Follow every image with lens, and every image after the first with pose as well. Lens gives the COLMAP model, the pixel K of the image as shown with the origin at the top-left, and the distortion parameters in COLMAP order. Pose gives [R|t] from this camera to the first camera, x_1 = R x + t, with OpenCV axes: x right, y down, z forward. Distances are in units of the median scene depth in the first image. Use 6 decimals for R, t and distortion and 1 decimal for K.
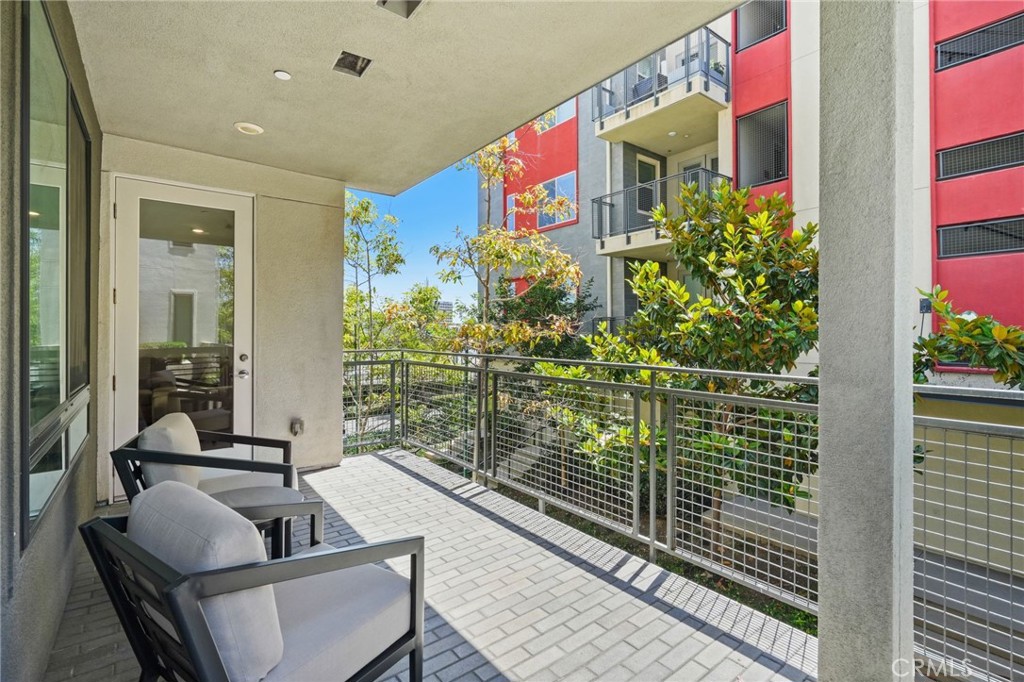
lens RADIAL K [[458.3, 0, 535.3], [0, 458.3, 339.7], [0, 0, 1]] dist [0.000021, 0.000026]
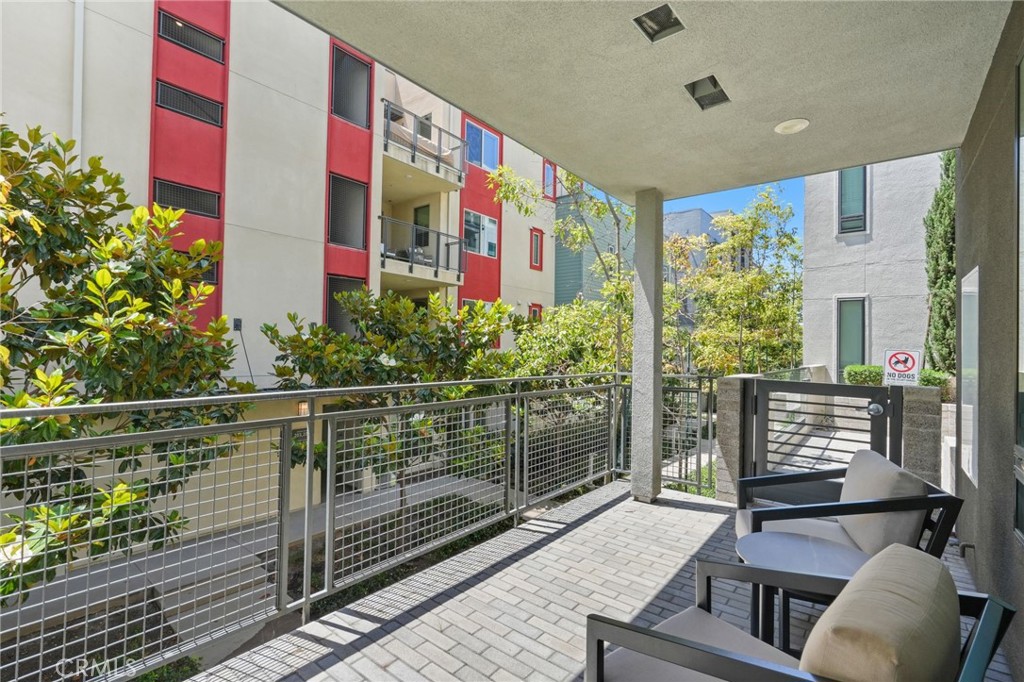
lens RADIAL K [[468.0, 0, 510.9], [0, 468.0, 340.5], [0, 0, 1]] dist [-0.000444, 0.000113]
pose [[-0.234229, 0.044608, 0.971158, -0.831547], [-0.009162, 0.998801, -0.048088, 0.019926], [-0.972138, -0.020161, -0.233539, 1.060260]]
